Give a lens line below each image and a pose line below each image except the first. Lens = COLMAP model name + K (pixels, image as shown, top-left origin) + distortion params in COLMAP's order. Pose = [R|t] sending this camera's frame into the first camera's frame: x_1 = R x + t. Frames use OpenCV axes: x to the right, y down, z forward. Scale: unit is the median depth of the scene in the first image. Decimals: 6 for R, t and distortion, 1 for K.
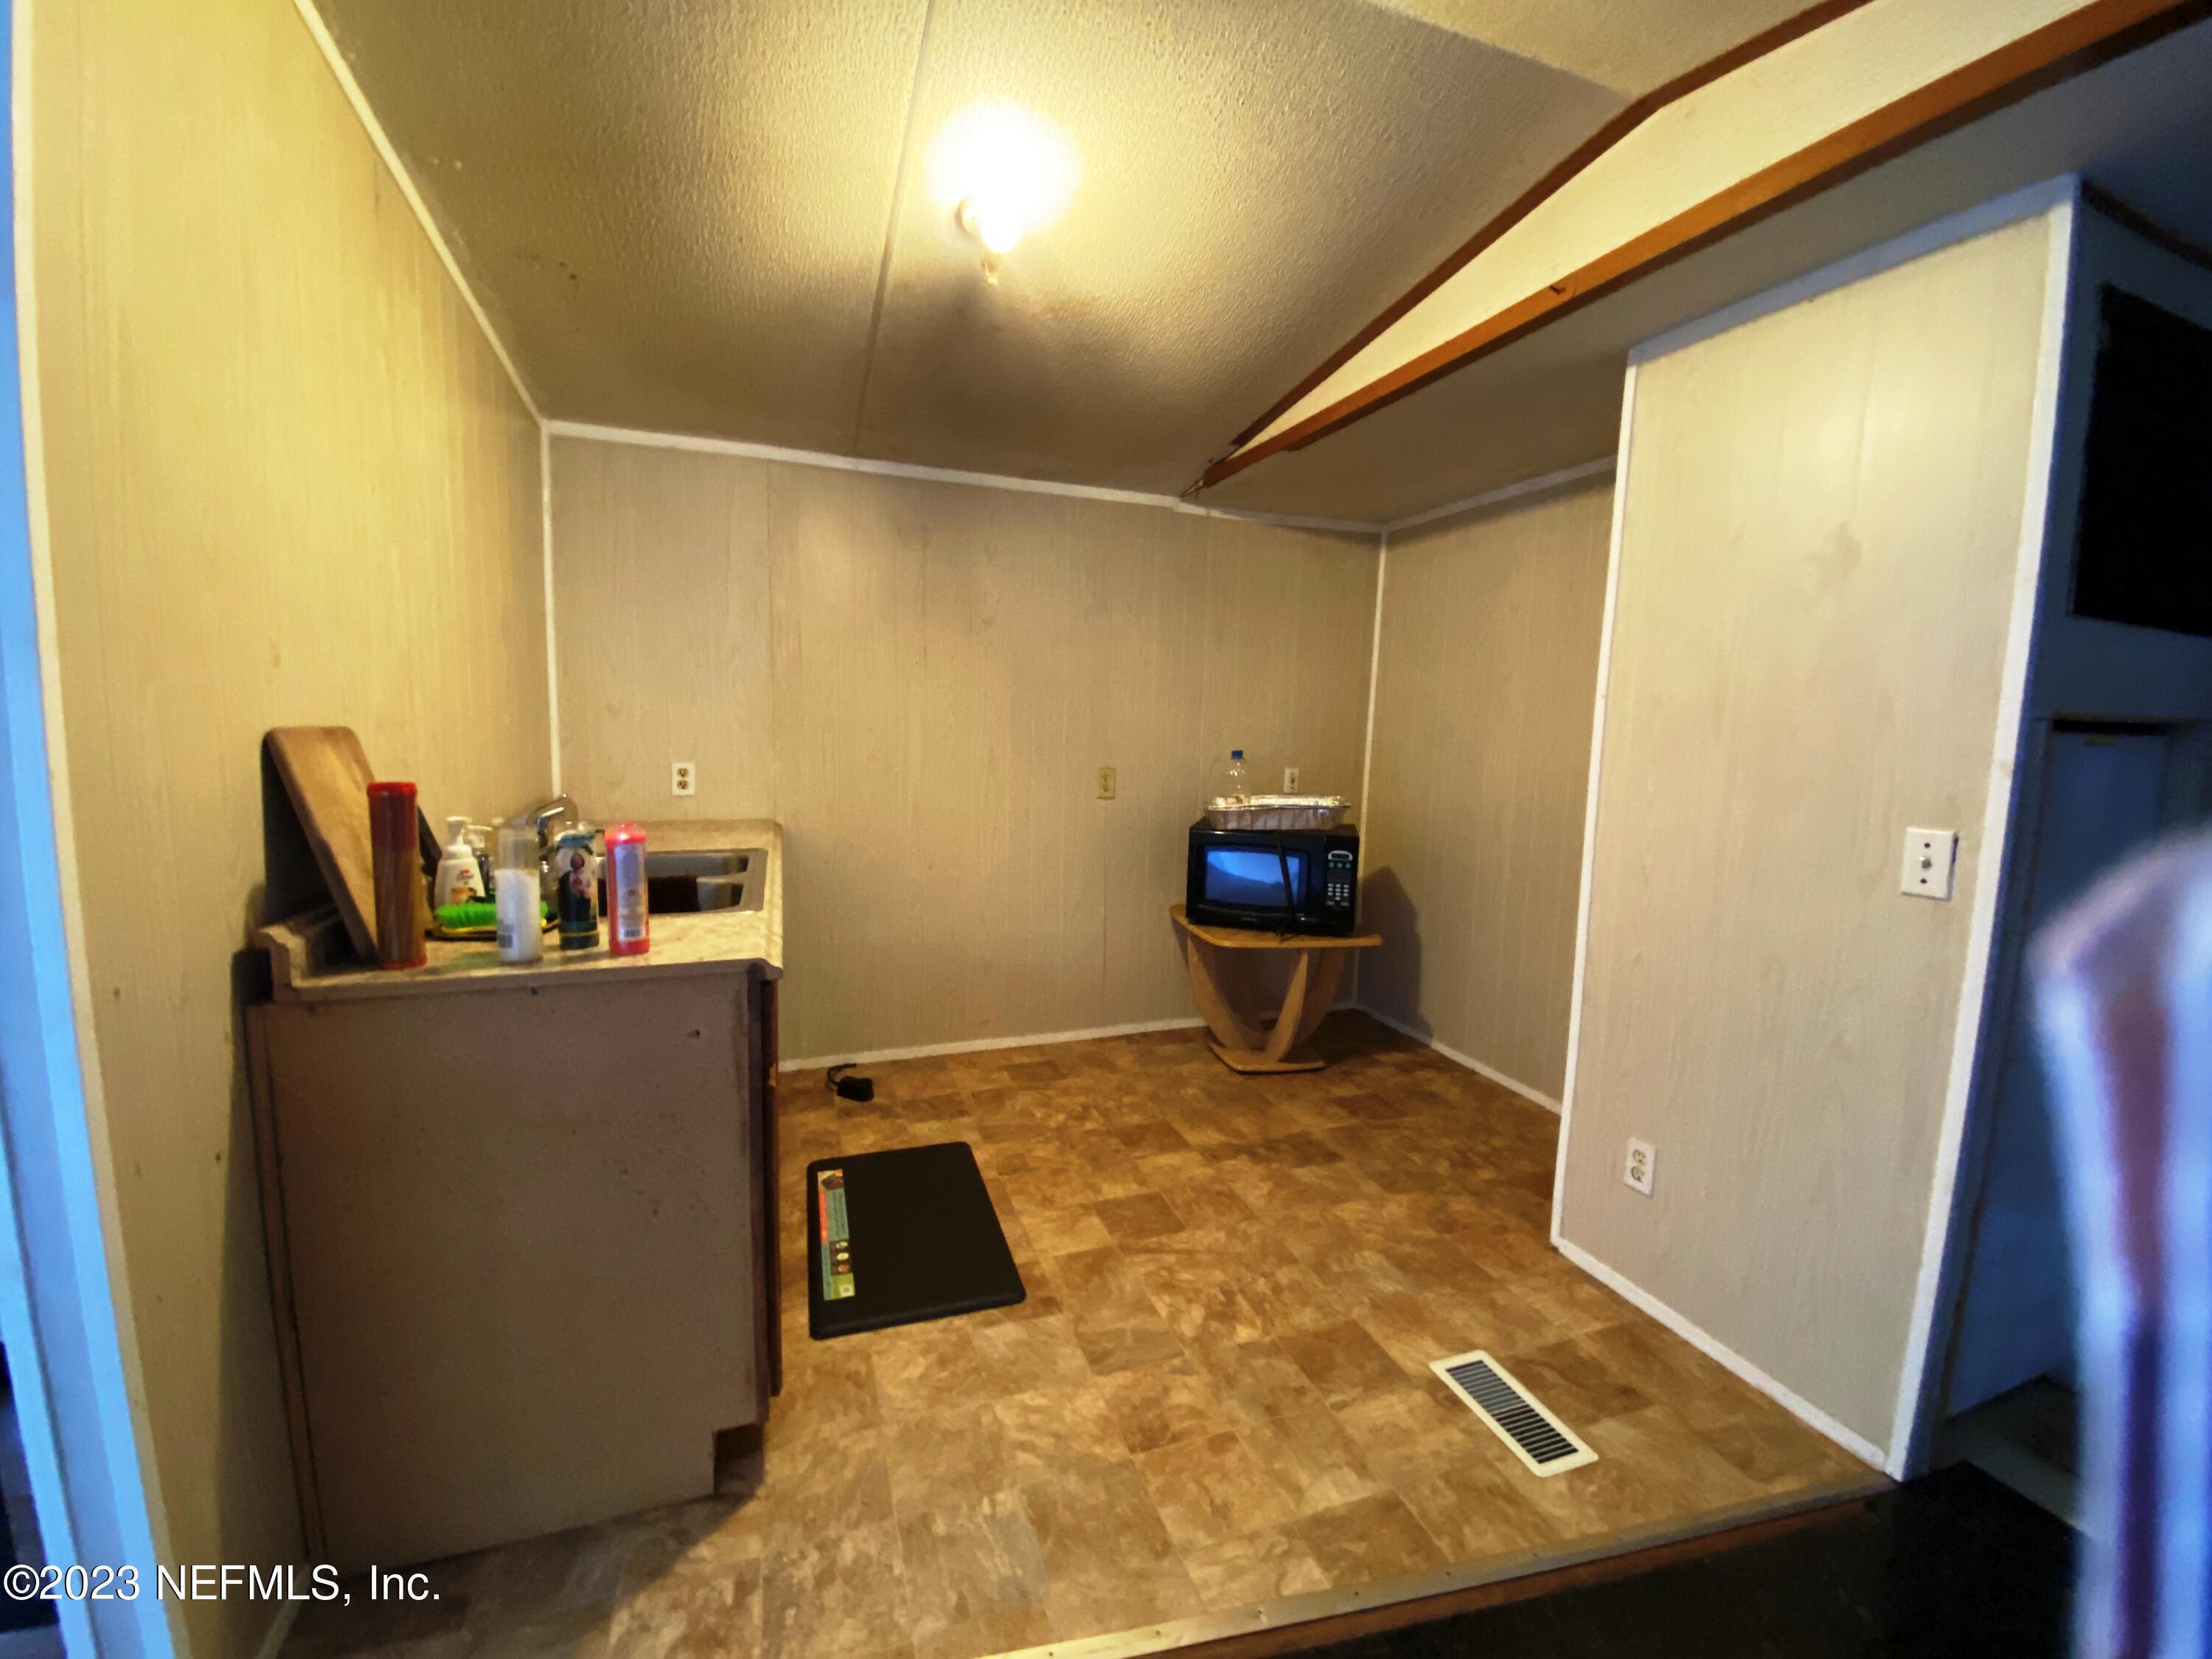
lens RADIAL K [[903.9, 0, 1122.6], [0, 903.9, 827.0], [0, 0, 1]] dist [-0.003770, -0.009233]
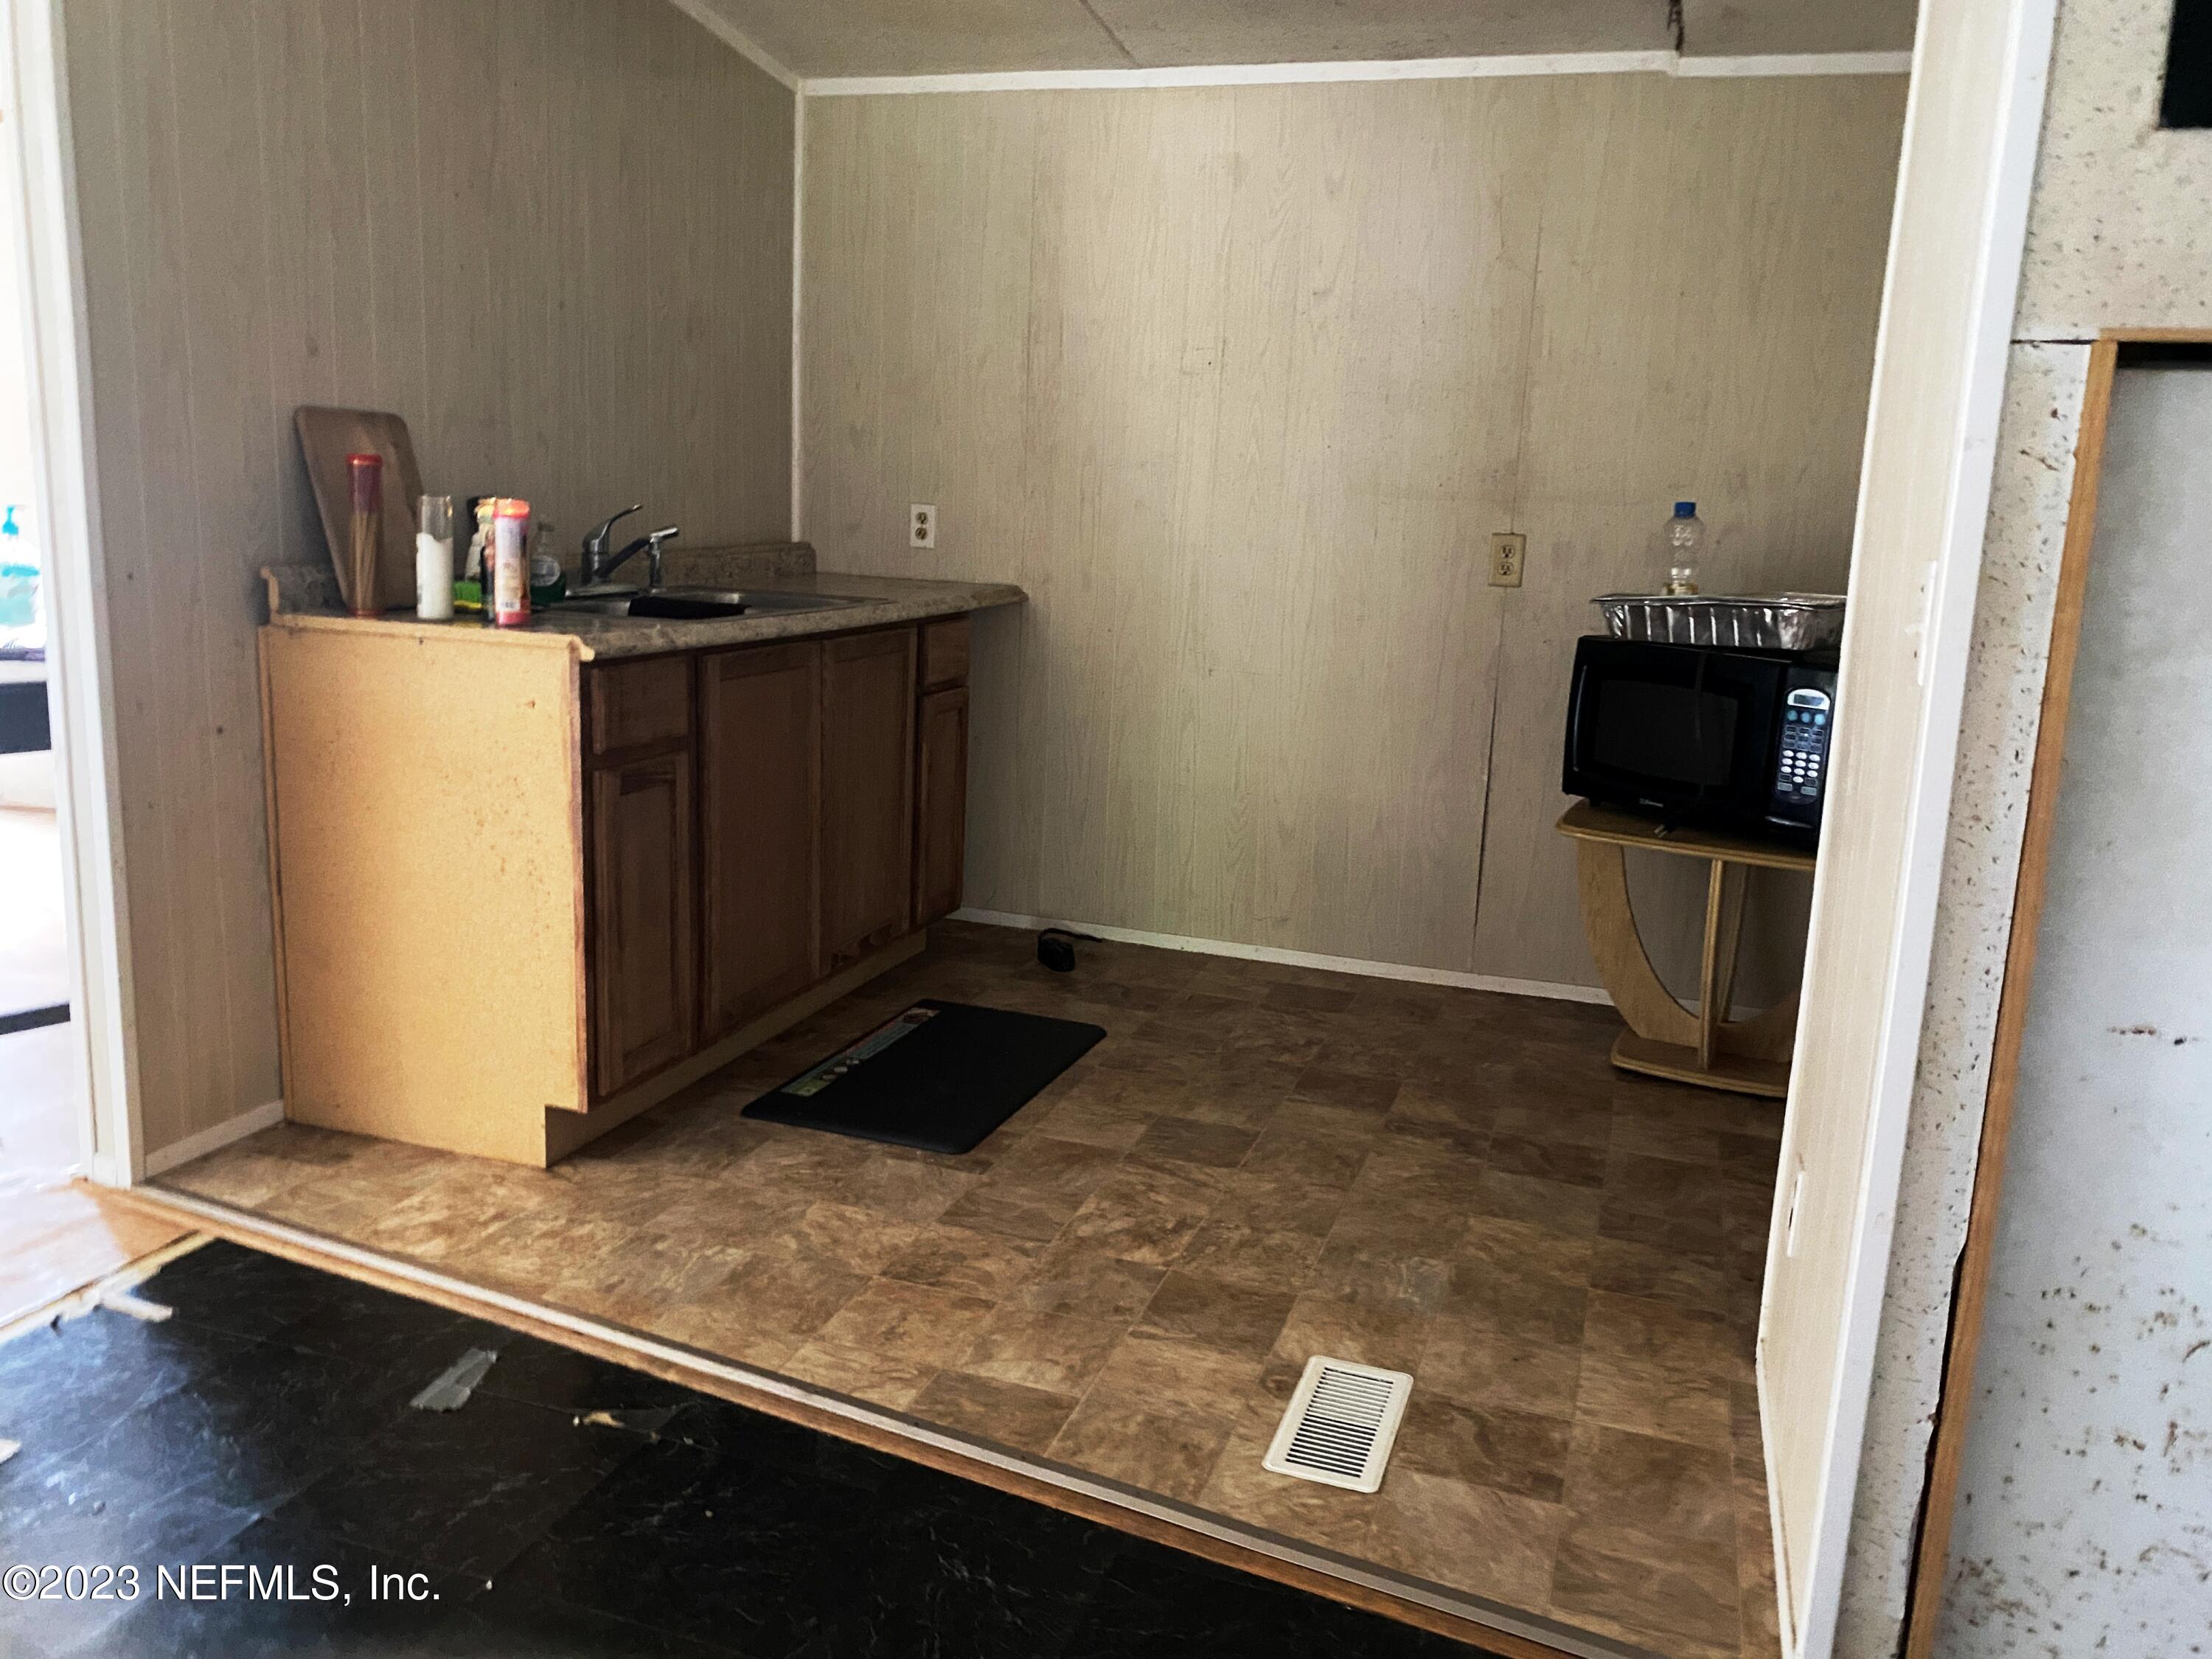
lens RADIAL K [[1729.6, 0, 1213.4], [0, 1729.6, 868.1], [0, 0, 1]] dist [-0.012027, 0.015015]
pose [[0.793767, 0.137951, -0.592371, 0.832103], [-0.104197, 0.990383, 0.091017, 0.100606], [0.599230, -0.010523, 0.800508, -0.072433]]
